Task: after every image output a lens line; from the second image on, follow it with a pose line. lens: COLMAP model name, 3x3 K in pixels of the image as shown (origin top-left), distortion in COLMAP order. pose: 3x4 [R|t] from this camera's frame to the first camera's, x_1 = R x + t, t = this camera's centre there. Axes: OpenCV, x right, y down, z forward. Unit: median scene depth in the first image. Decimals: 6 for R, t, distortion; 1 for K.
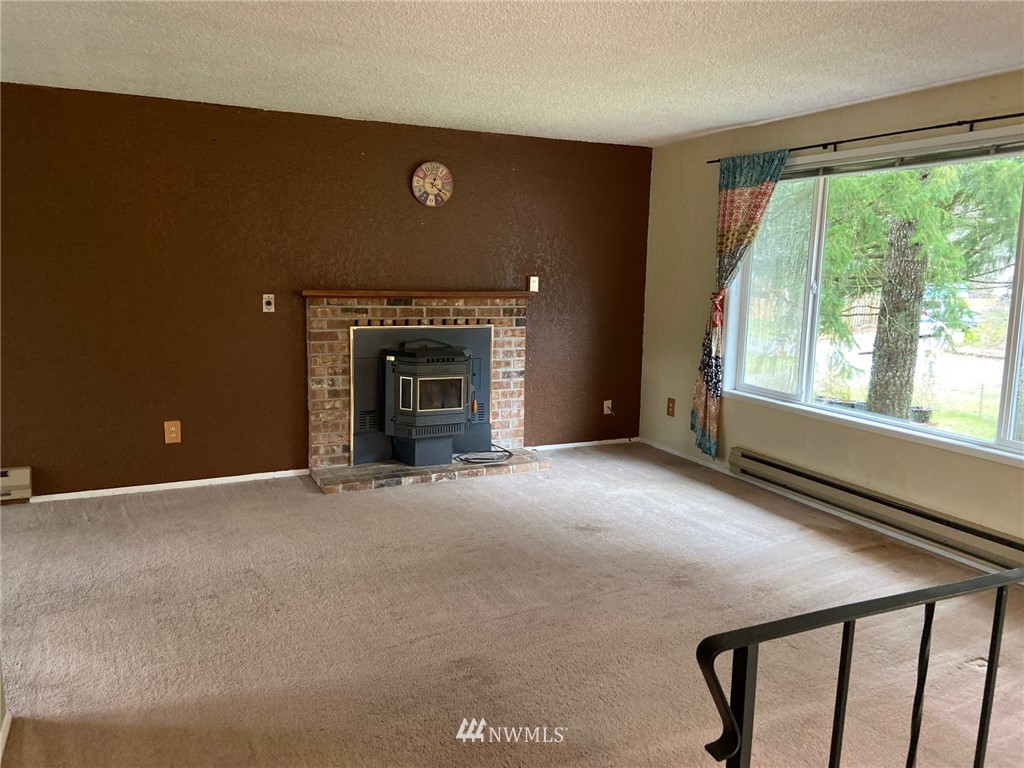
lens RADIAL K [[754.0, 0, 493.6], [0, 754.0, 378.0], [0, 0, 1]] dist [0.119495, -0.151594]
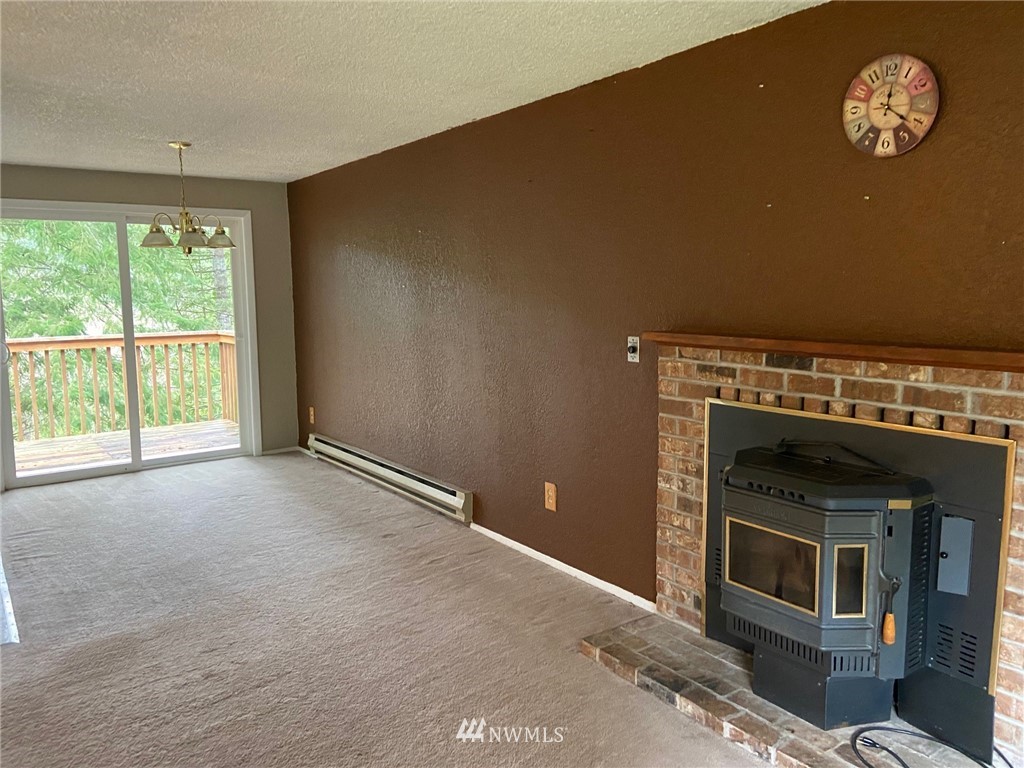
lens RADIAL K [[754.0, 0, 493.6], [0, 754.0, 378.0], [0, 0, 1]] dist [0.119495, -0.151594]
pose [[0.199841, 0.095447, -0.975168, 0.335839], [-0.135539, 0.988369, 0.068963, -0.098874], [0.970409, 0.118391, 0.210453, 0.709690]]
